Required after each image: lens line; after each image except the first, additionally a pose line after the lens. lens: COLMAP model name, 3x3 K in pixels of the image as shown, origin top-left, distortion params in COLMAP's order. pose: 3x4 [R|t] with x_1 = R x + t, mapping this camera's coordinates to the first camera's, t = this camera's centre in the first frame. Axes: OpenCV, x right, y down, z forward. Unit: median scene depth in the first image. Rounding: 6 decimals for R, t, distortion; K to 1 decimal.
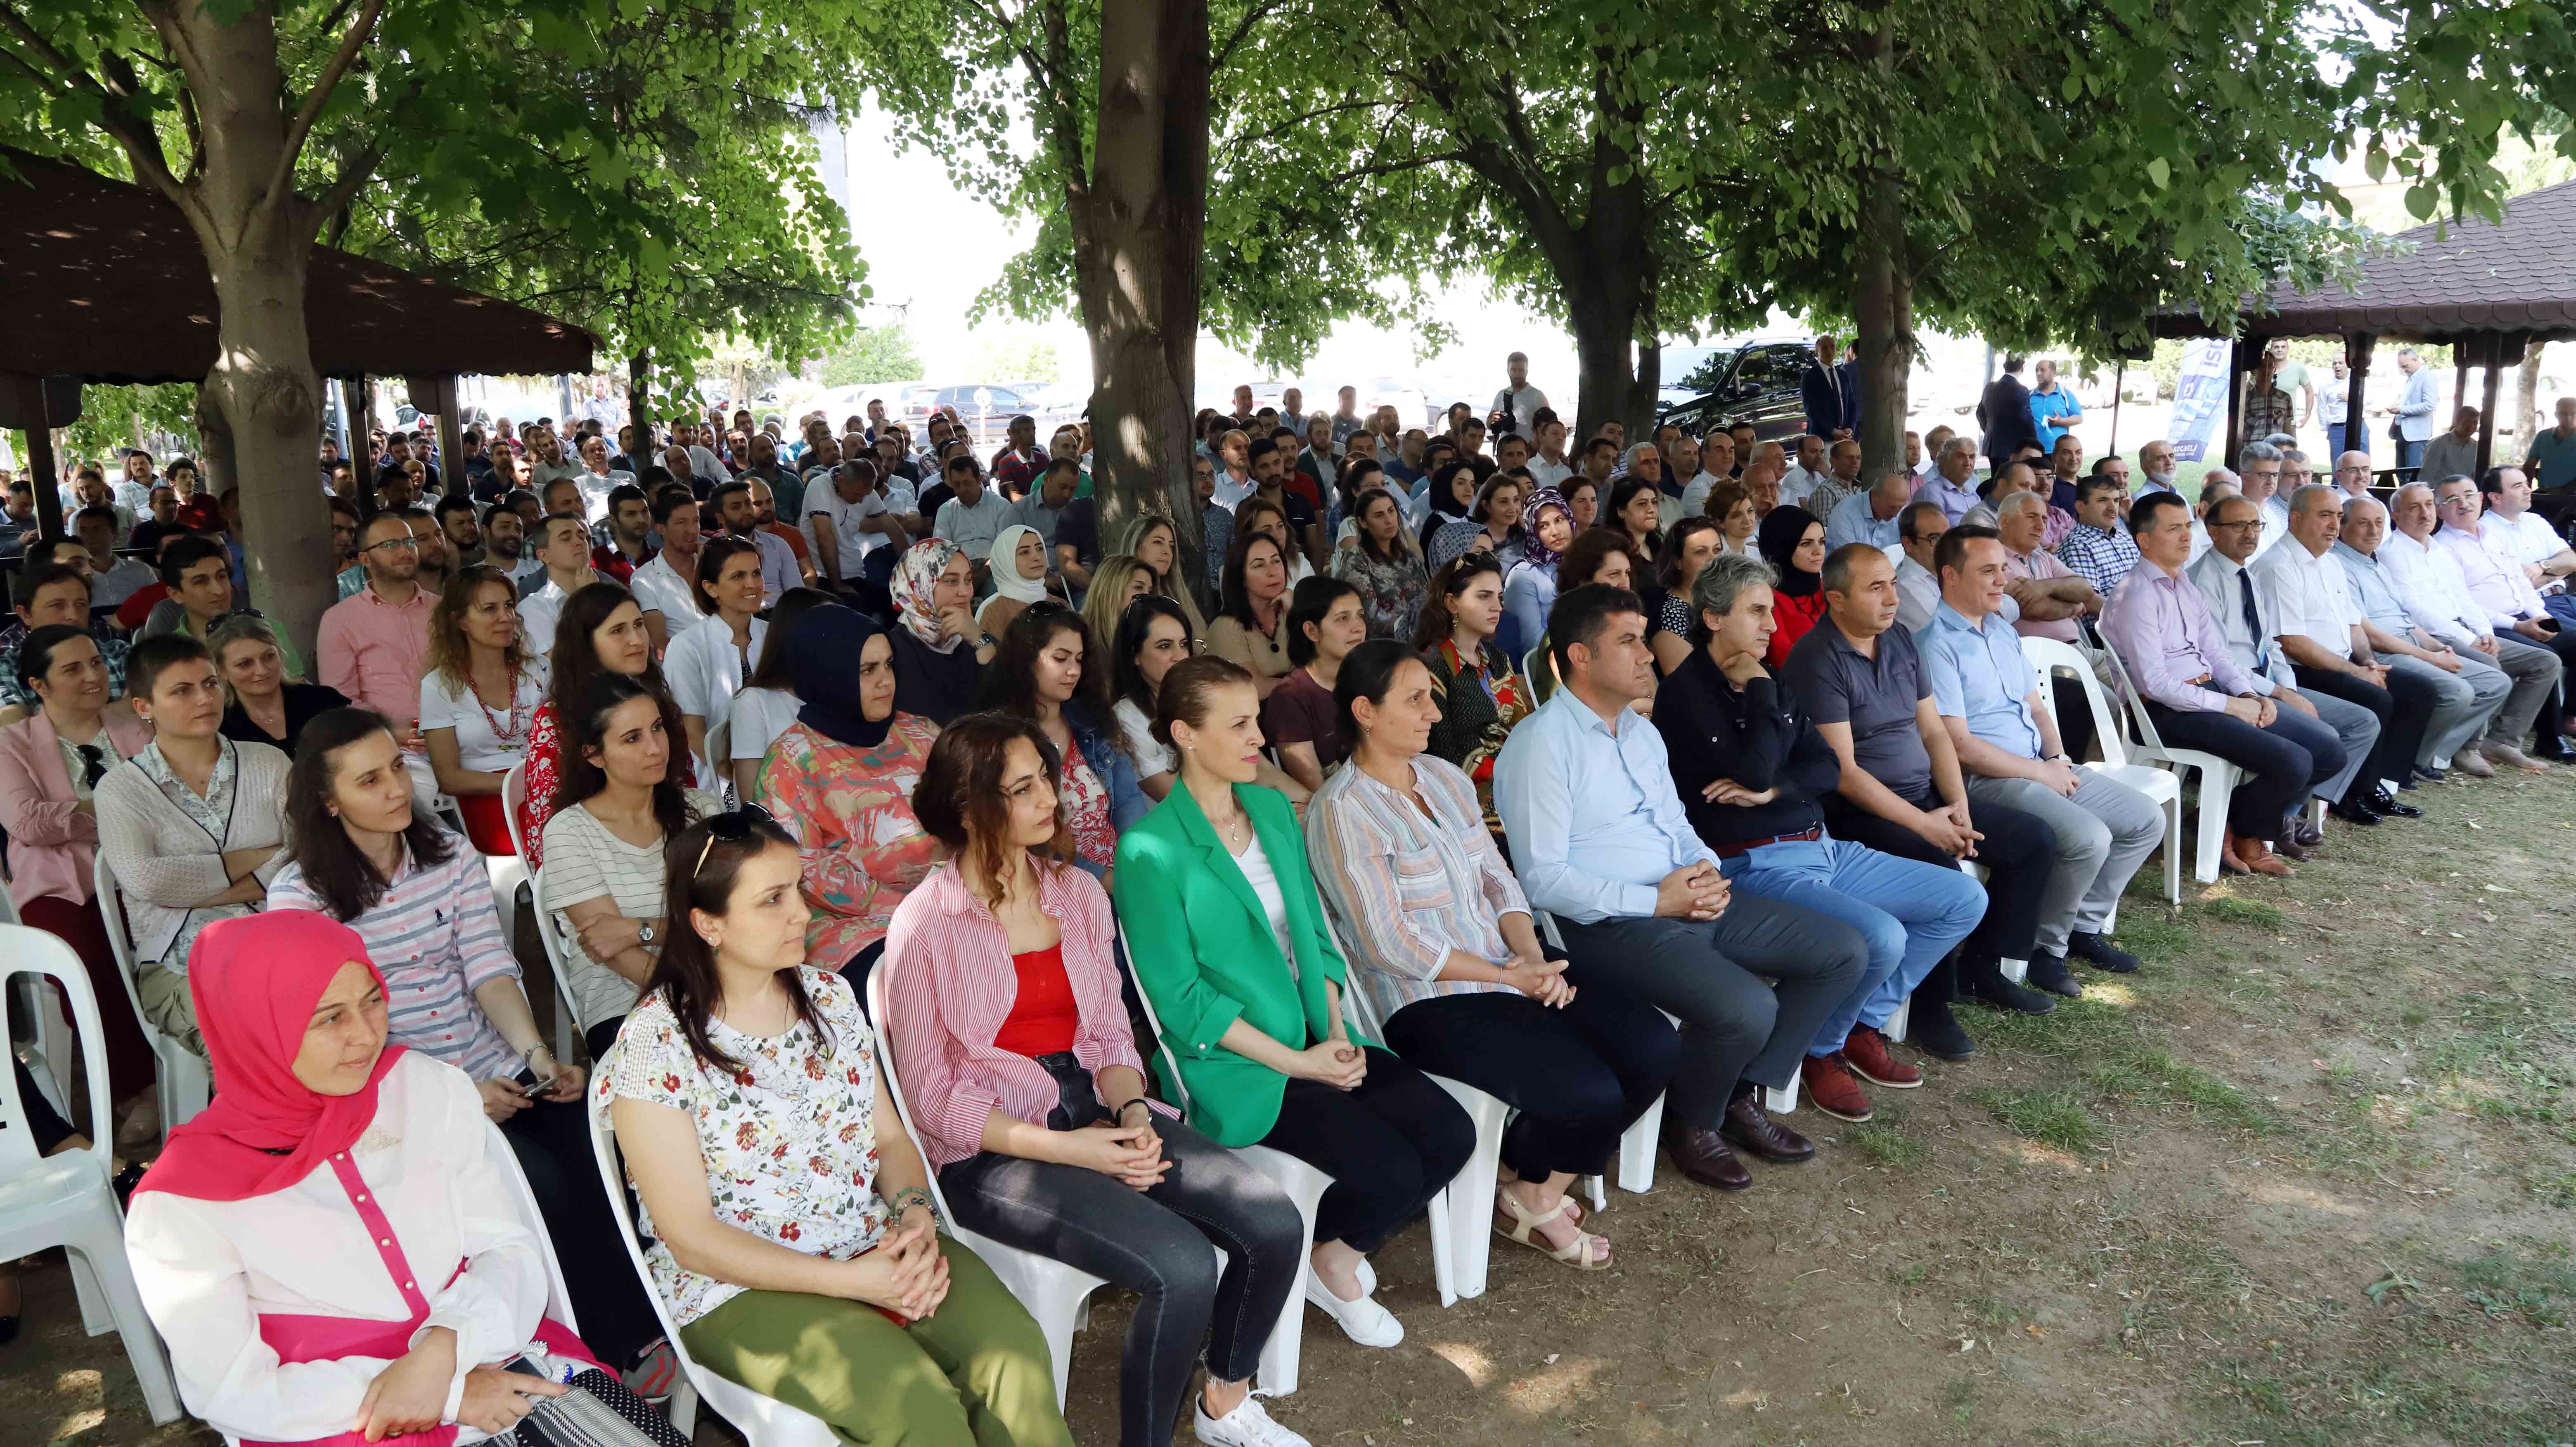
lens RADIAL K [[1761.4, 0, 1298.6], [0, 1761.4, 724.9], [0, 0, 1]] dist [-0.130241, 0.080955]
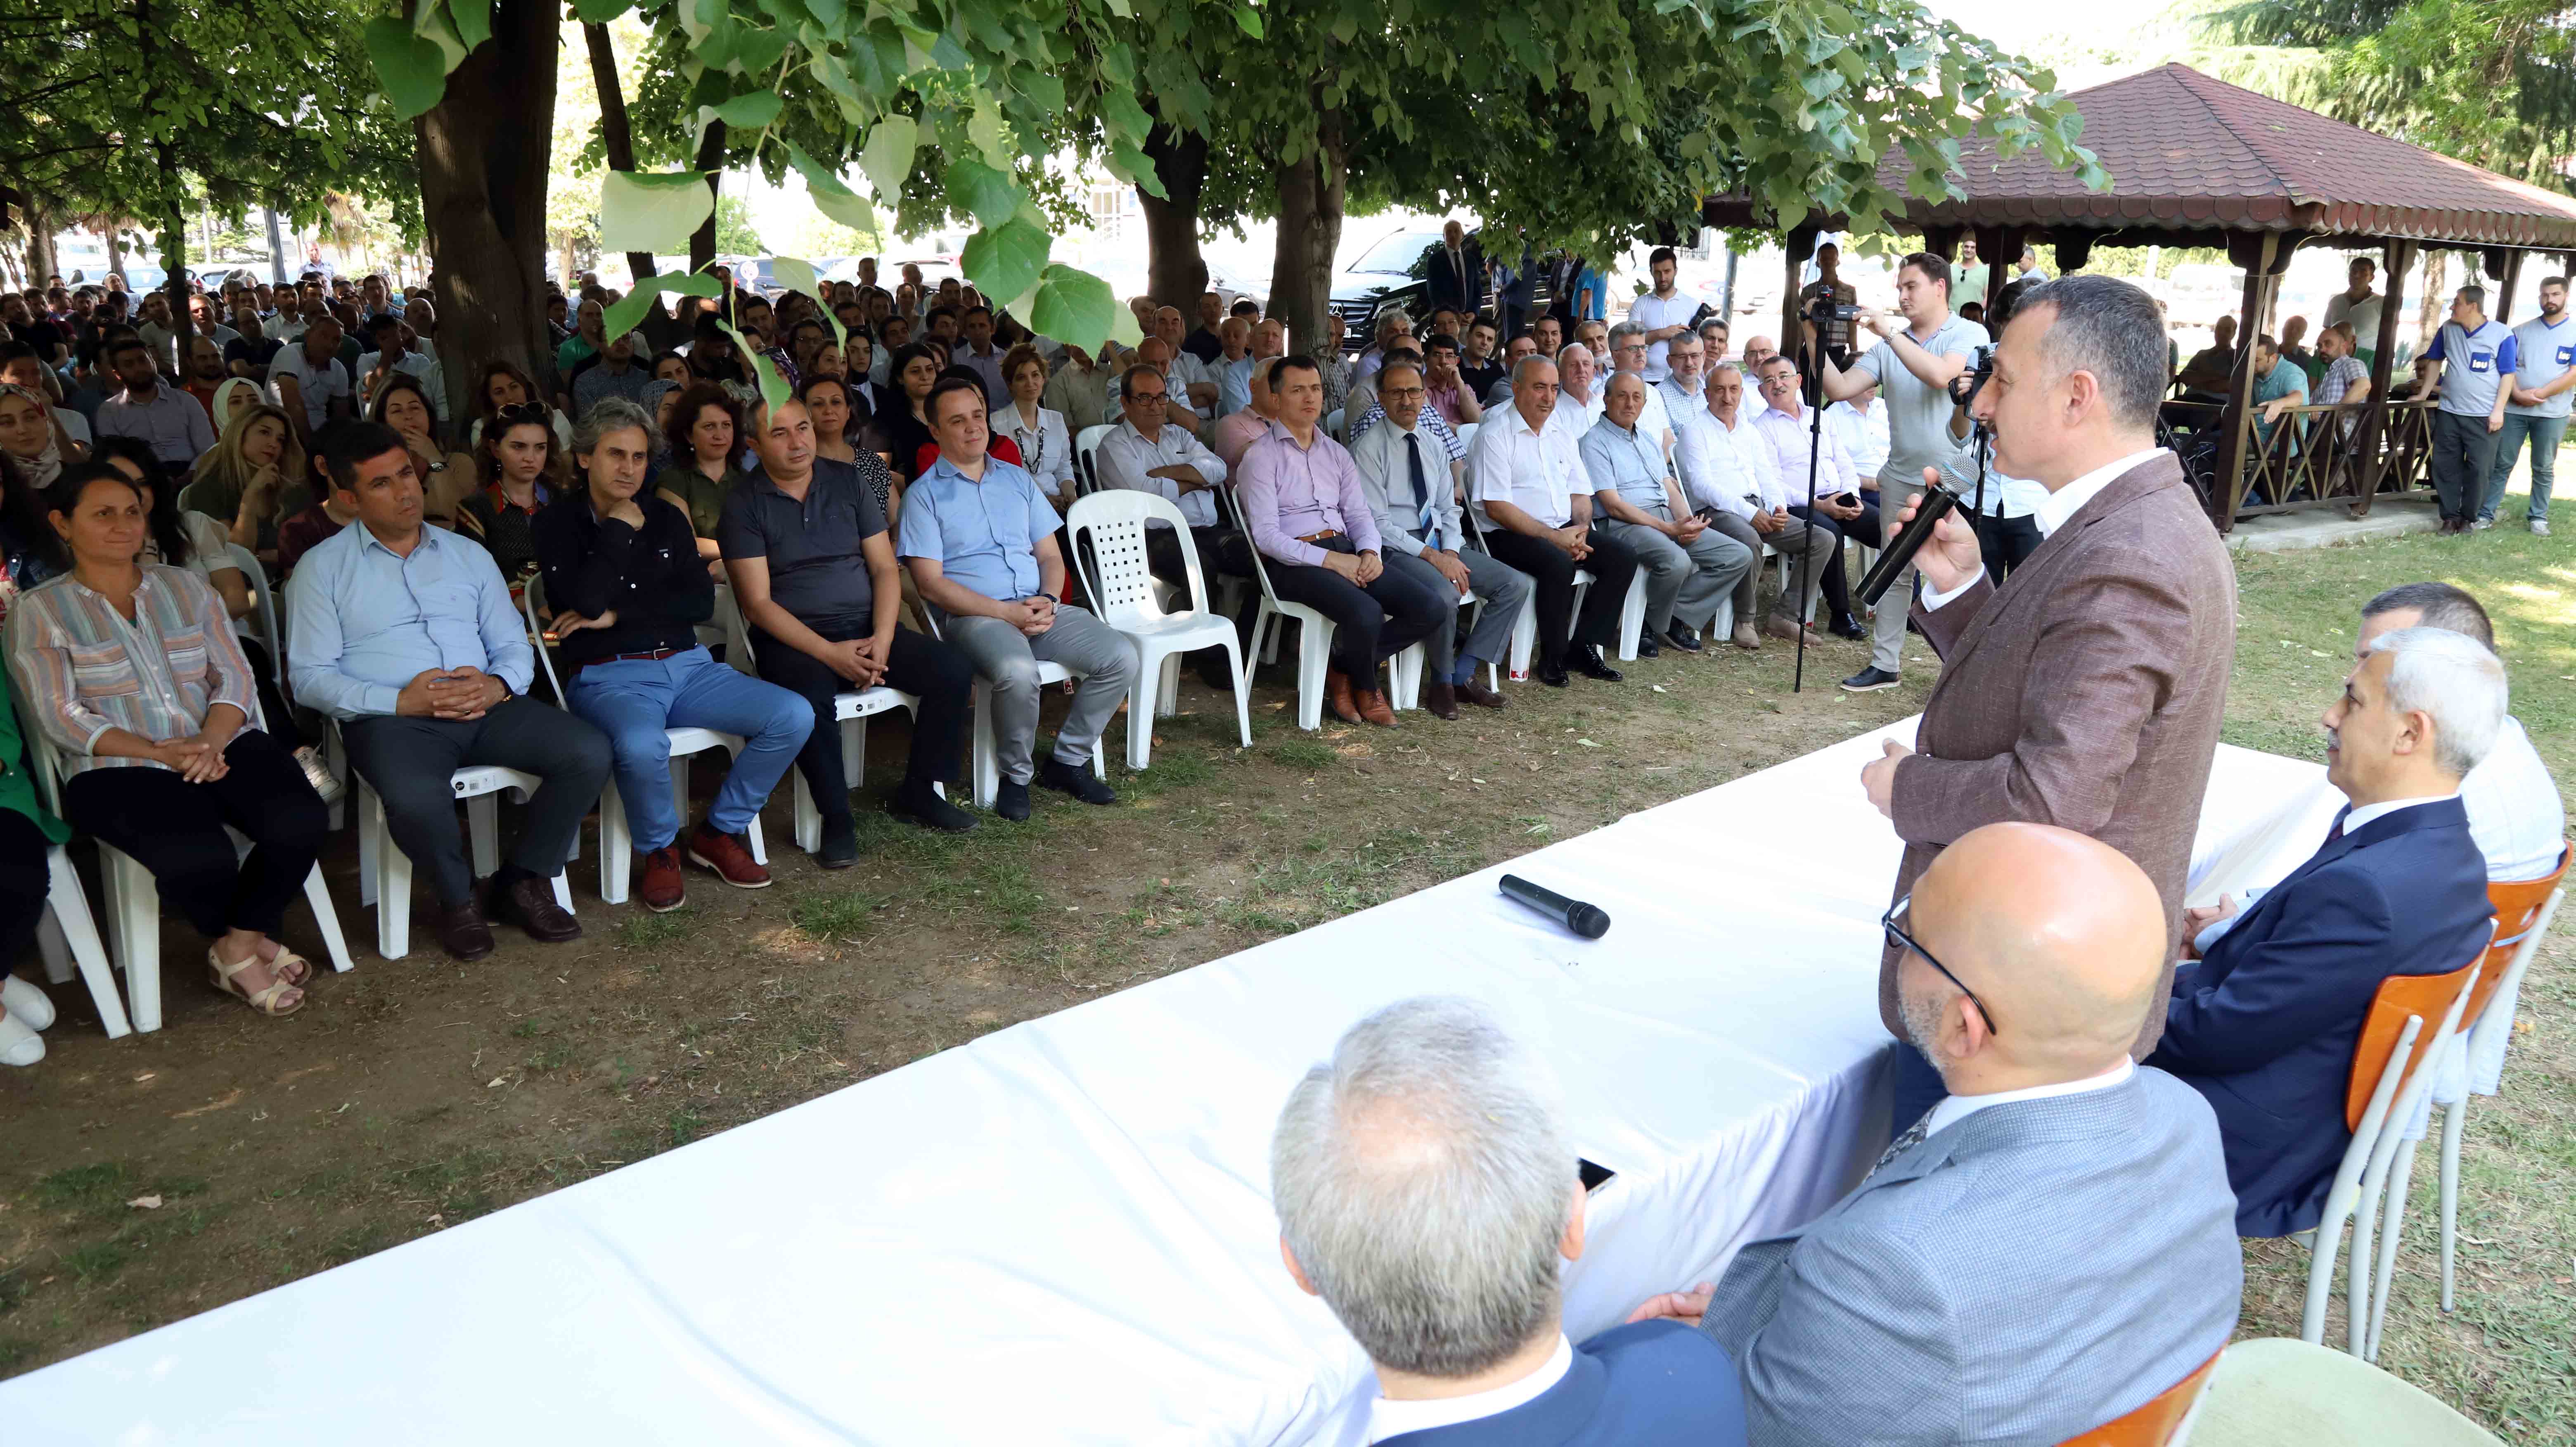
lens RADIAL K [[1761.4, 0, 1298.6], [0, 1761.4, 724.9], [0, 0, 1]] dist [-0.130241, 0.080955]
pose [[0.999359, 0.020577, 0.029280, 0.588704], [-0.022384, 0.997777, 0.062767, 0.025377], [-0.027924, -0.063382, 0.997599, -0.096628]]
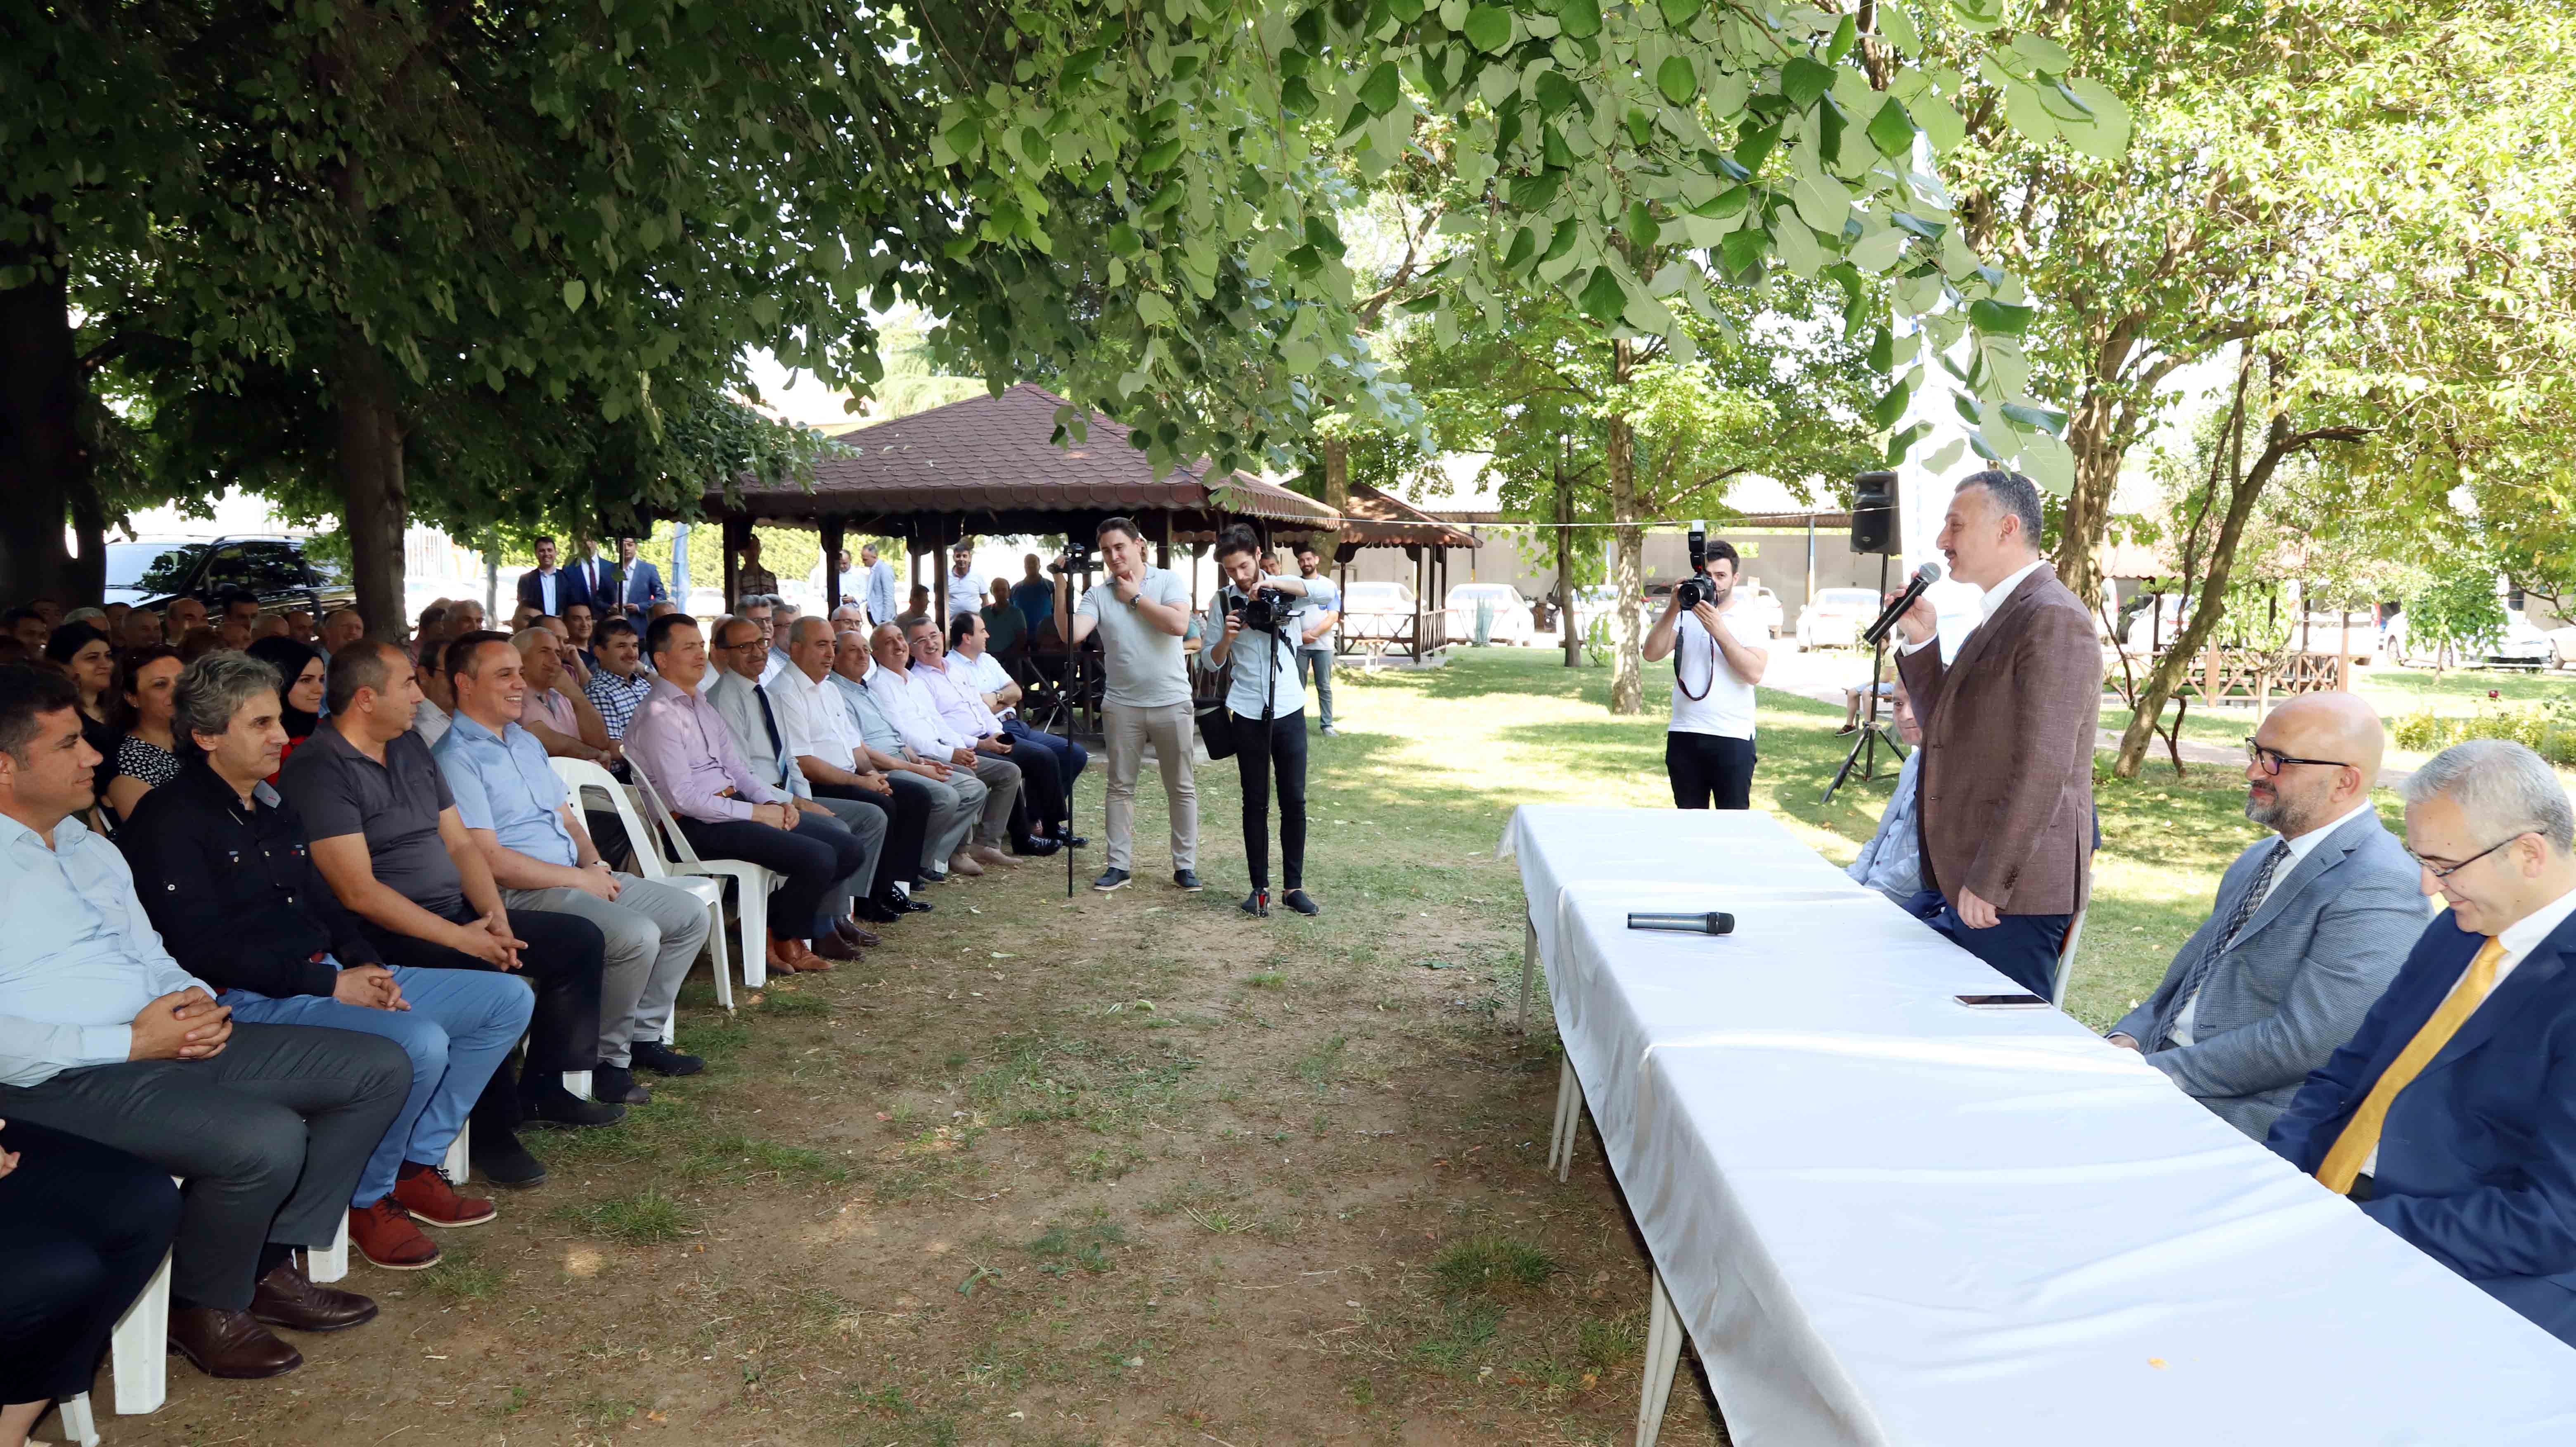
lens RADIAL K [[1761.4, 0, 1298.6], [0, 1761.4, 724.9], [0, 0, 1]] dist [-0.130241, 0.080955]
pose [[0.687269, -0.043055, 0.725126, 0.013308], [0.135698, 0.988279, -0.069933, 0.063804], [-0.713616, 0.146461, 0.685056, 0.045088]]
